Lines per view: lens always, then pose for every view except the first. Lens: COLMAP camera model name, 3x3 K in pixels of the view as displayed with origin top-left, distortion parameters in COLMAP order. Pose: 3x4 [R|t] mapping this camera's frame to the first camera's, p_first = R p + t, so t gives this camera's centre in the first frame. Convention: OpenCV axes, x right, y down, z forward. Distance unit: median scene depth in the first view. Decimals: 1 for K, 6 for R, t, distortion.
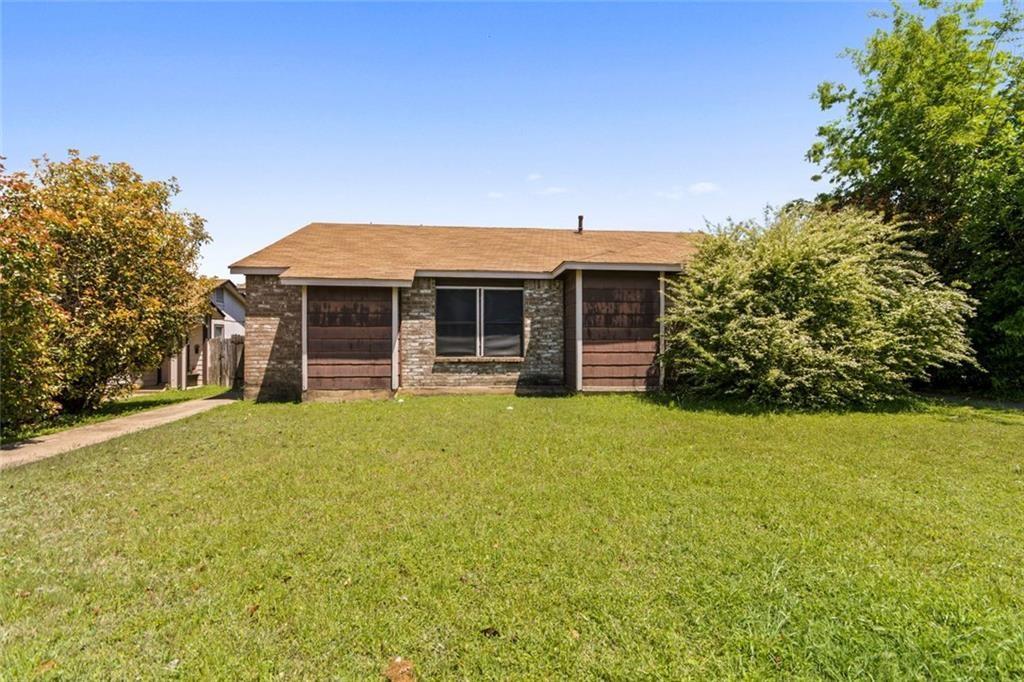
lens RADIAL K [[477.8, 0, 505.9], [0, 477.8, 341.0], [0, 0, 1]] dist [0.009725, -0.006983]
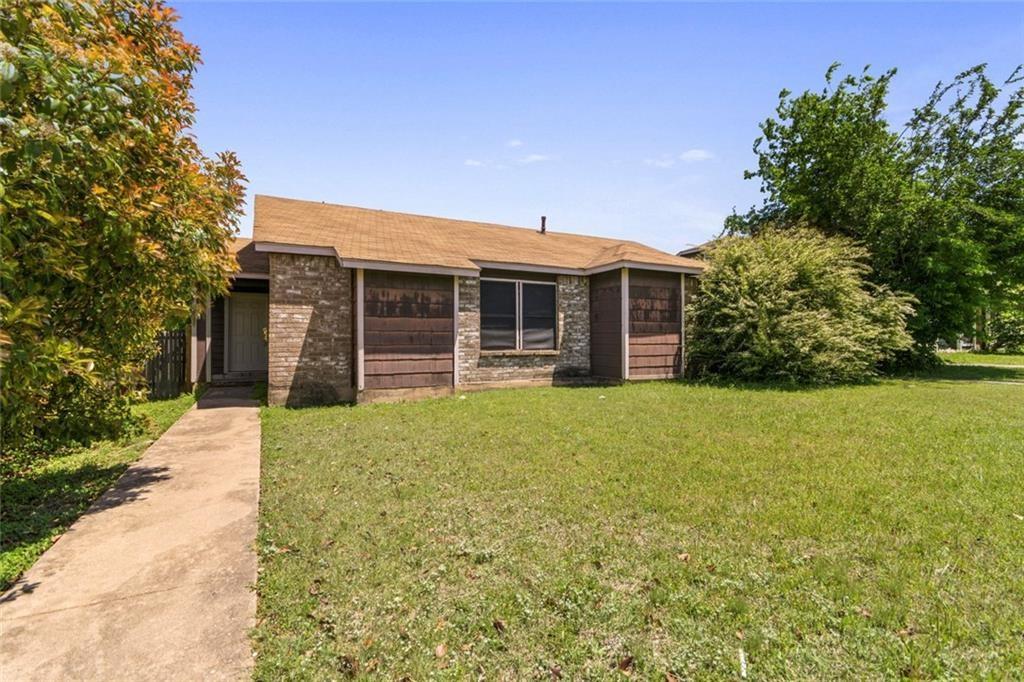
lens RADIAL K [[477.8, 0, 508.1], [0, 477.8, 340.9], [0, 0, 1]] dist [0.009725, -0.006983]
pose [[0.924688, -0.003837, 0.380708, -0.475314], [0.003804, 0.999992, 0.000838, 0.013107], [-0.380708, 0.000674, 0.924695, 0.092704]]
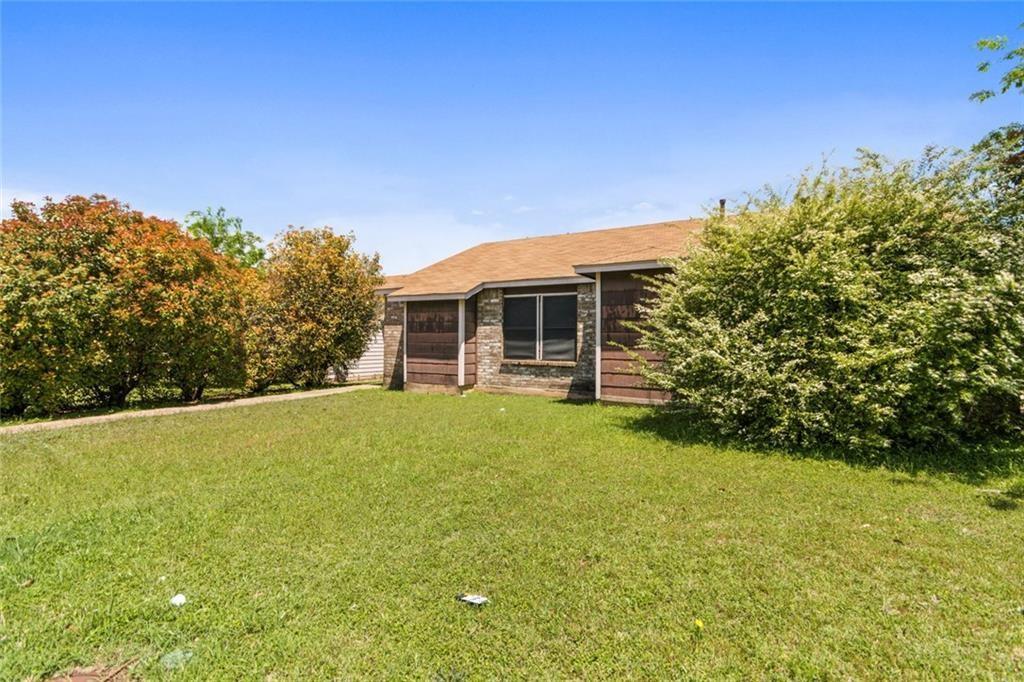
lens RADIAL K [[477.8, 0, 505.0], [0, 477.8, 336.6], [0, 0, 1]] dist [0.009725, -0.006983]
pose [[0.799930, 0.000993, -0.600092, 0.540118], [-0.004348, 0.999982, -0.004140, -0.015161], [0.600077, 0.005921, 0.799920, 0.118880]]
